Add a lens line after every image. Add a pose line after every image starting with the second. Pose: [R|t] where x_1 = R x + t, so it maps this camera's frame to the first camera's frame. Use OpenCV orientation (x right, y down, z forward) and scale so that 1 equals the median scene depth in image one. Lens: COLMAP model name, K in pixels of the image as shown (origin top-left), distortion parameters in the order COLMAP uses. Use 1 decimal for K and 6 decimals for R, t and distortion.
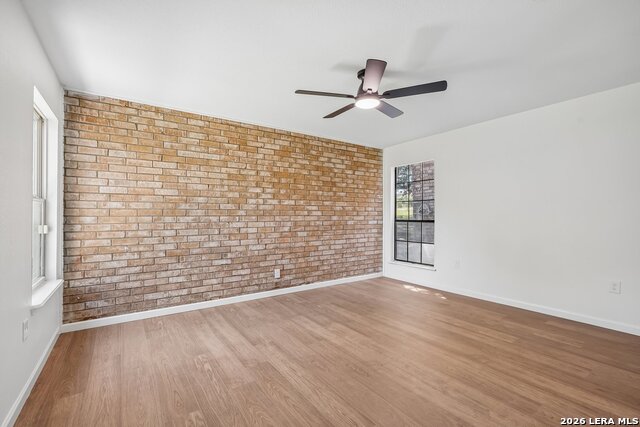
lens RADIAL K [[285.4, 0, 320.6], [0, 285.4, 212.7], [0, 0, 1]] dist [-0.014165, 0.007486]
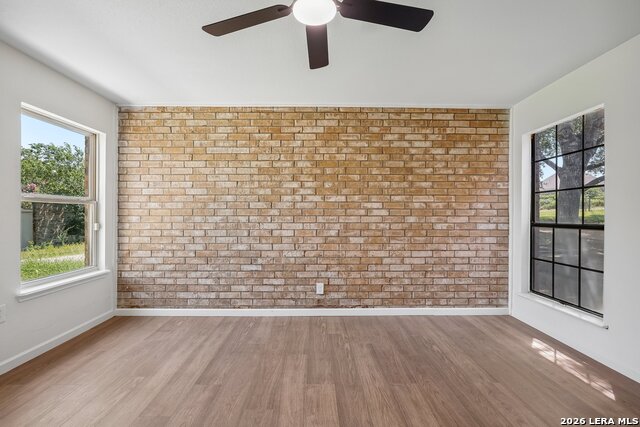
lens RADIAL K [[285.4, 0, 317.4], [0, 285.4, 213.5], [0, 0, 1]] dist [-0.014165, 0.007486]
pose [[0.825505, -0.001881, -0.564392, 0.433488], [0.003208, 0.999994, 0.001359, 0.004680], [0.564386, -0.002932, 0.825506, 0.506243]]
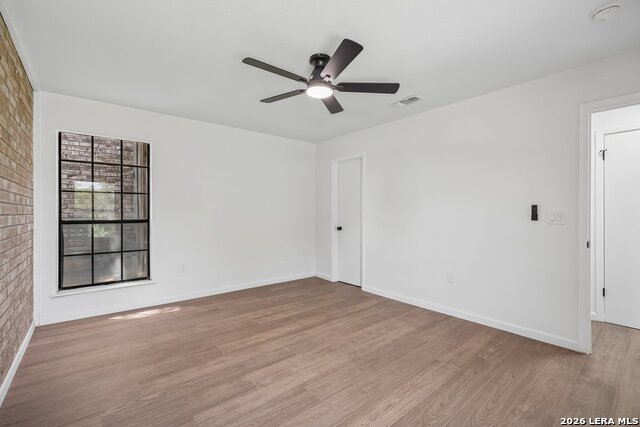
lens RADIAL K [[285.4, 0, 312.6], [0, 285.4, 213.1], [0, 0, 1]] dist [-0.014165, 0.007486]
pose [[-0.072705, -0.002586, 0.997350, -0.687251], [-0.011612, 0.999931, 0.001746, 0.000975], [-0.997286, -0.011454, -0.072730, 0.993799]]
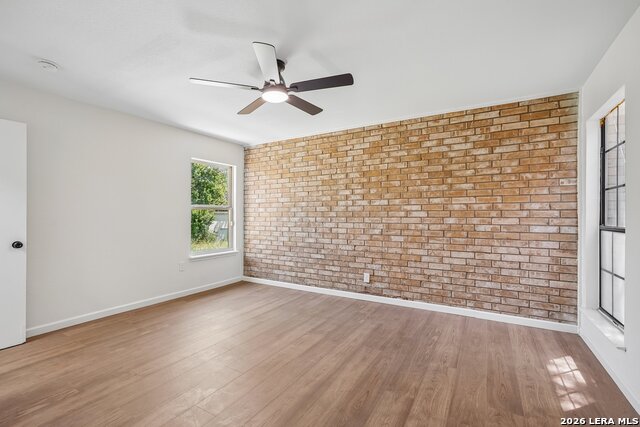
lens RADIAL K [[285.4, 0, 314.8], [0, 285.4, 213.4], [0, 0, 1]] dist [-0.014165, 0.007486]
pose [[0.409492, -0.008311, -0.912276, 0.965748], [0.006049, 0.999961, -0.006395, 0.004782], [0.912294, -0.002899, 0.409526, 0.673414]]
